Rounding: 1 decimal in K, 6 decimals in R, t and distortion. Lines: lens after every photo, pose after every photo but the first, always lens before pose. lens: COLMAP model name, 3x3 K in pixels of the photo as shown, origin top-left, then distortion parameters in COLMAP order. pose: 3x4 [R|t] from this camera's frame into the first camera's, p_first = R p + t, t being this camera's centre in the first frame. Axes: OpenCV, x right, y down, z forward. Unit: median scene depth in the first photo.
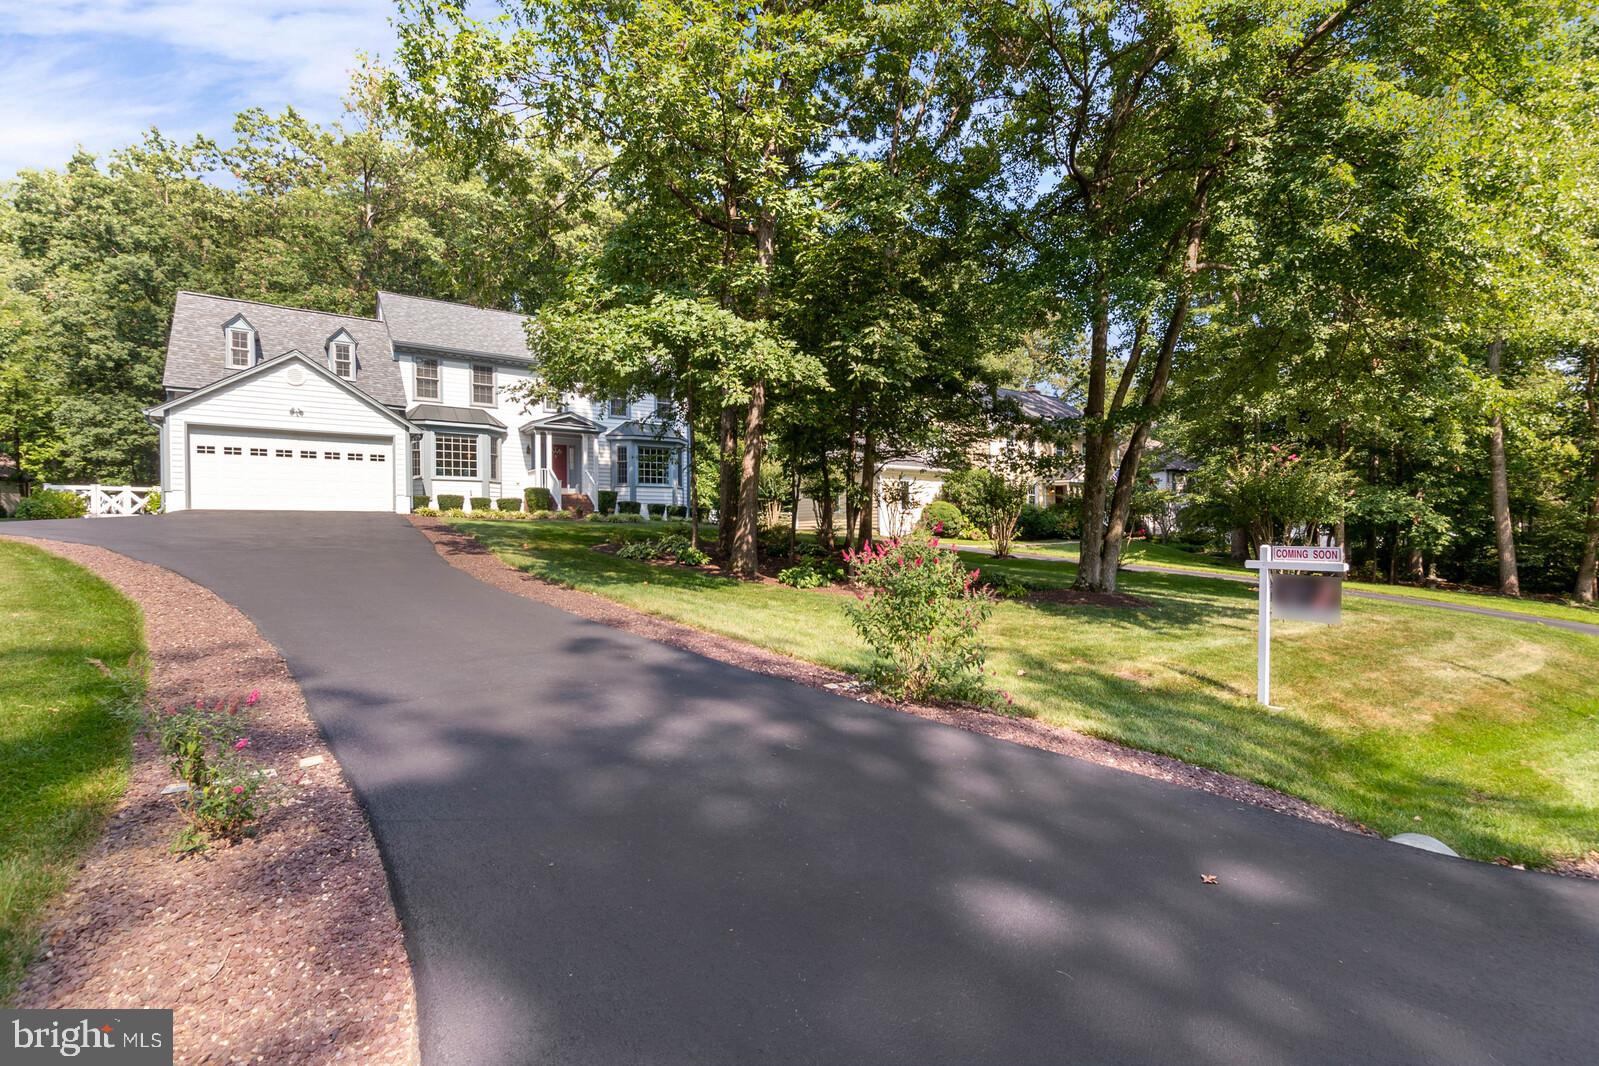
lens RADIAL K [[692.4, 0, 798.3], [0, 692.4, 543.1], [0, 0, 1]] dist [-0.016173, 0.000079]
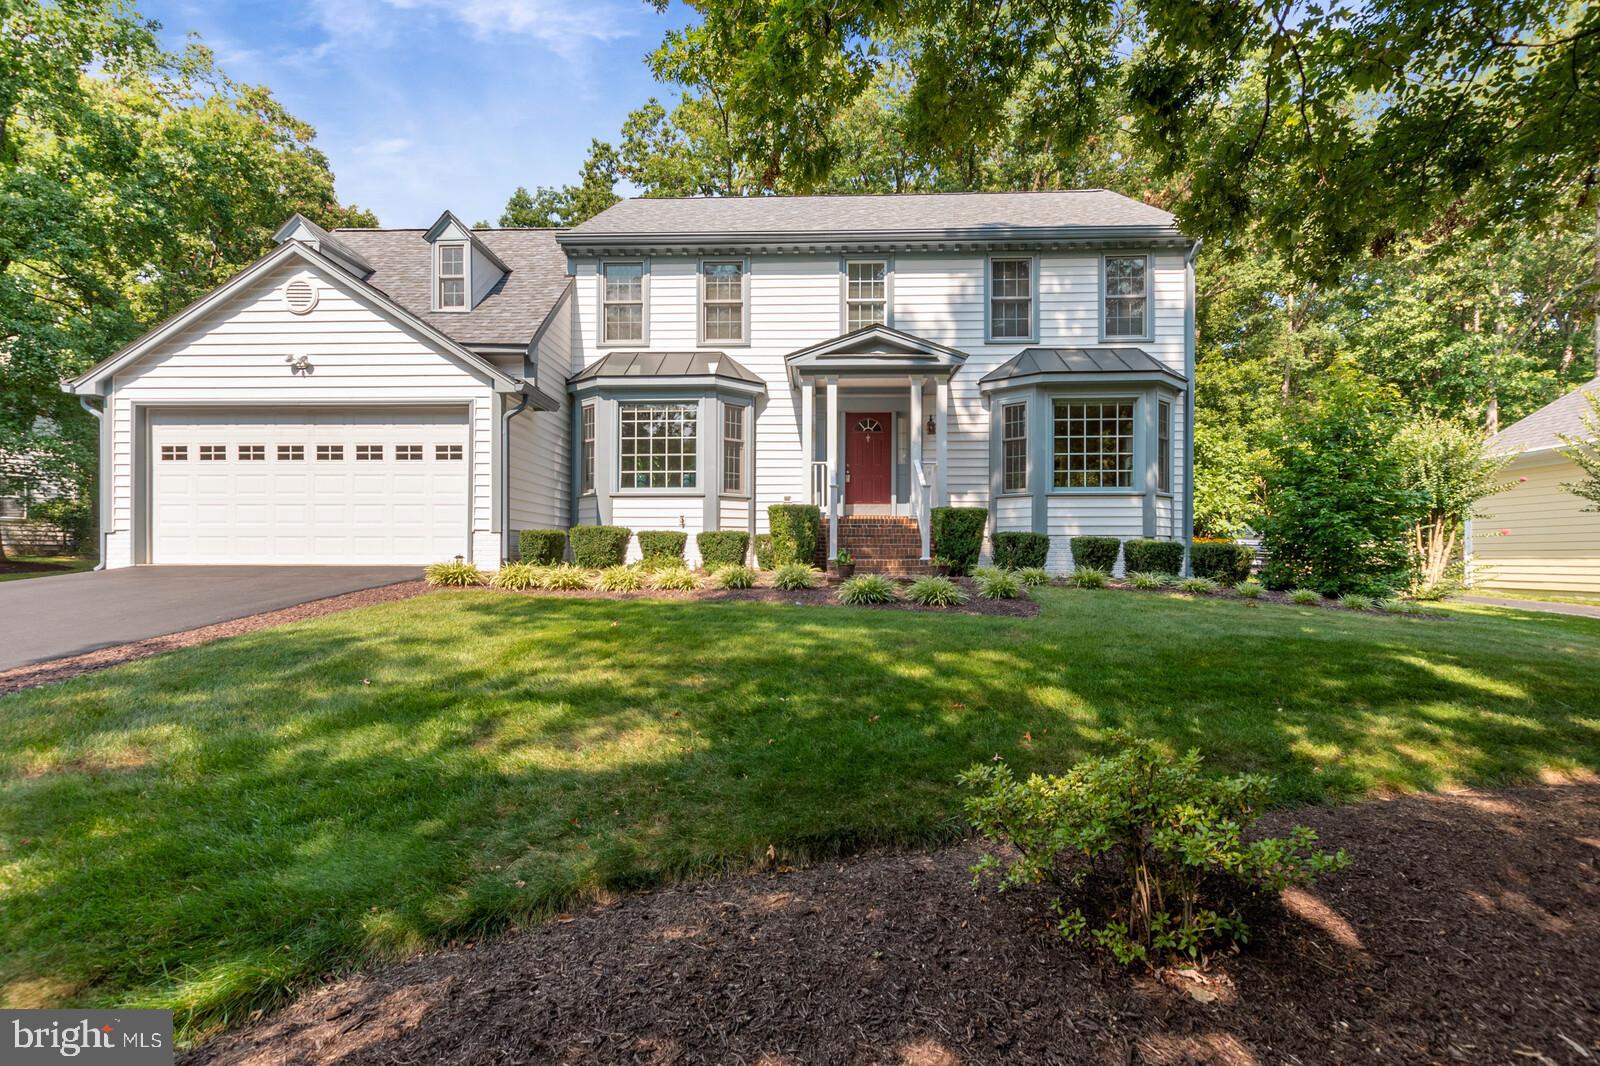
lens RADIAL K [[692.8, 0, 798.8], [0, 692.8, 543.1], [0, 0, 1]] dist [-0.016173, 0.000079]
pose [[0.800186, -0.000093, -0.599752, -0.118385], [-0.017368, 0.999577, -0.023327, -0.047210], [0.599501, 0.029082, 0.799846, 0.658599]]
